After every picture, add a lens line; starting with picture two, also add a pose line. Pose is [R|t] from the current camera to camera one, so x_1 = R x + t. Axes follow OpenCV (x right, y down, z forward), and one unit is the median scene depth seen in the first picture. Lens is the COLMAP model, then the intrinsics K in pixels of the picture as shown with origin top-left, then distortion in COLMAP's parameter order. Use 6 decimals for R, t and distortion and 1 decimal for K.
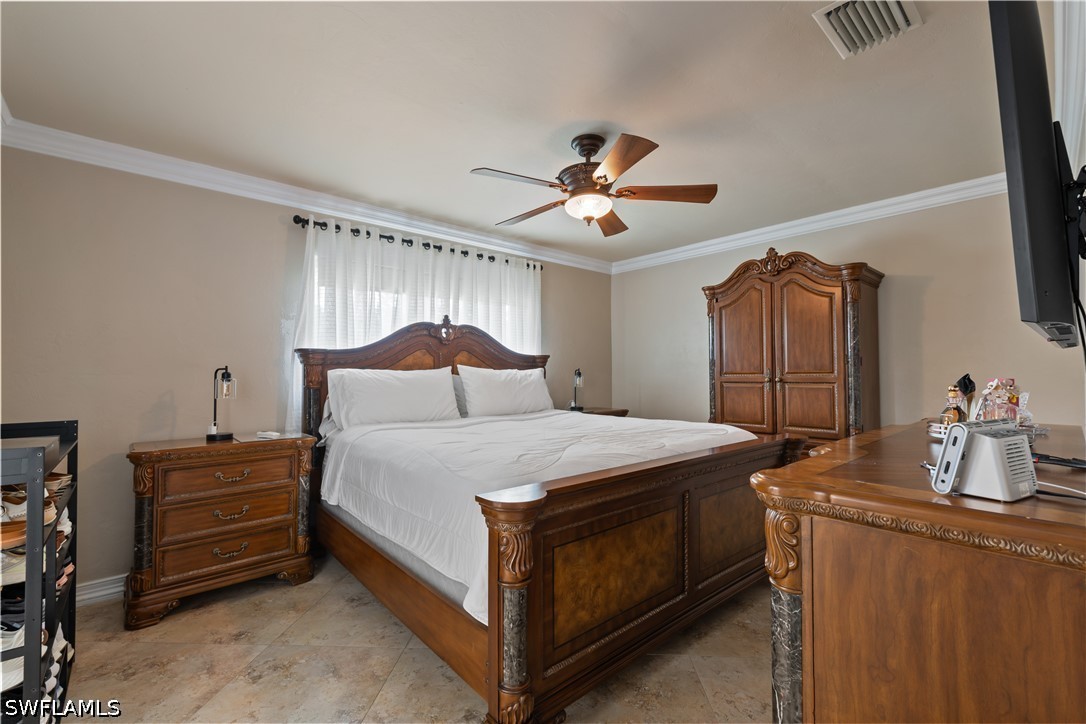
lens RADIAL K [[469.7, 0, 539.6], [0, 469.7, 359.5], [0, 0, 1]] dist [0.000703, 0.000158]
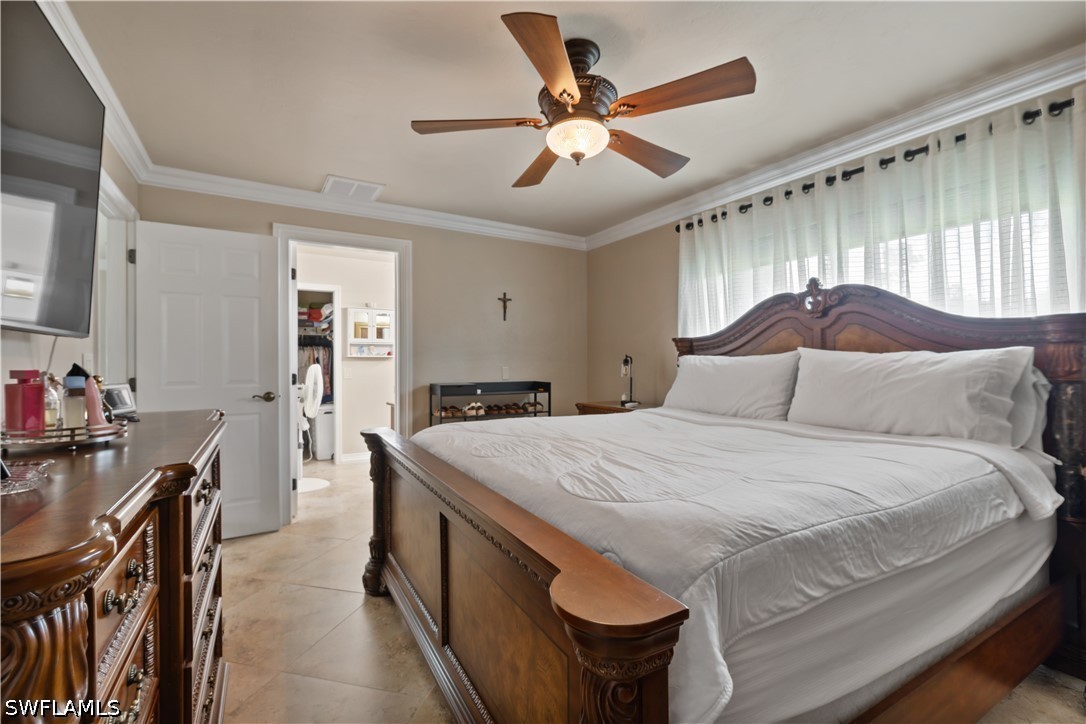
lens RADIAL K [[469.7, 0, 540.1], [0, 469.7, 359.6], [0, 0, 1]] dist [0.000703, 0.000158]
pose [[-0.198673, 0.011176, -0.980002, 0.588328], [0.046325, 0.998924, 0.002001, 0.009387], [0.978970, -0.045001, -0.198977, 0.729236]]
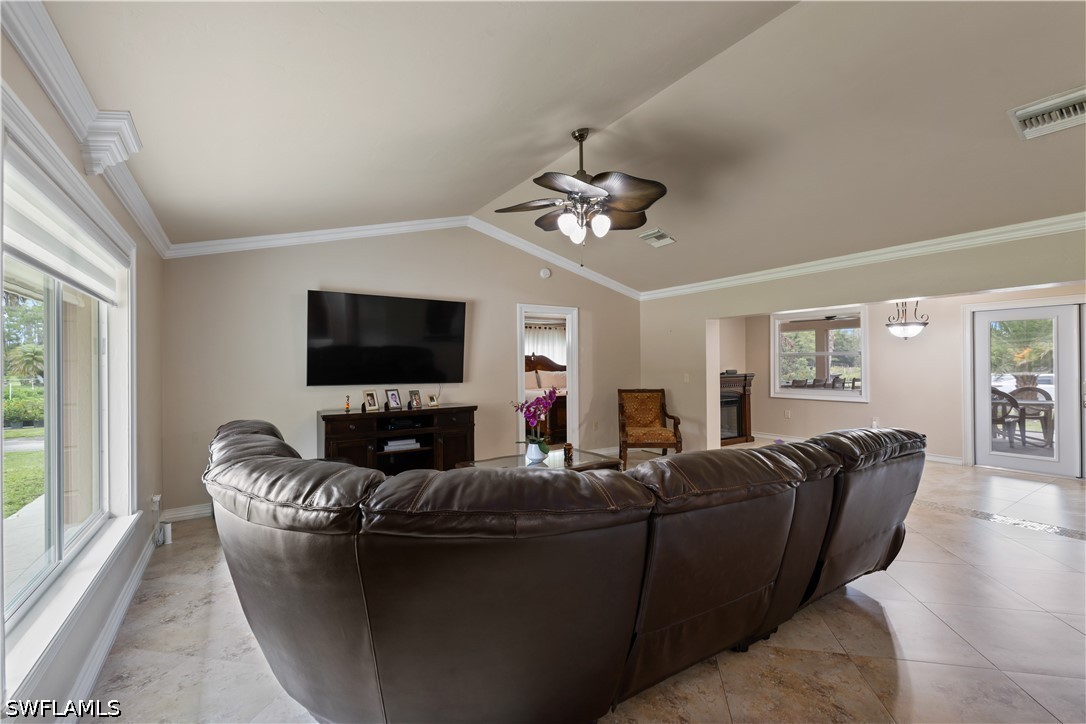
lens RADIAL K [[469.7, 0, 543.2], [0, 469.7, 366.7], [0, 0, 1]] dist [0.000703, 0.000158]
pose [[0.989070, -0.001481, -0.147439, 0.271385], [0.005536, 0.999618, 0.027095, -0.083721], [0.147343, -0.027615, 0.988700, -1.762392]]
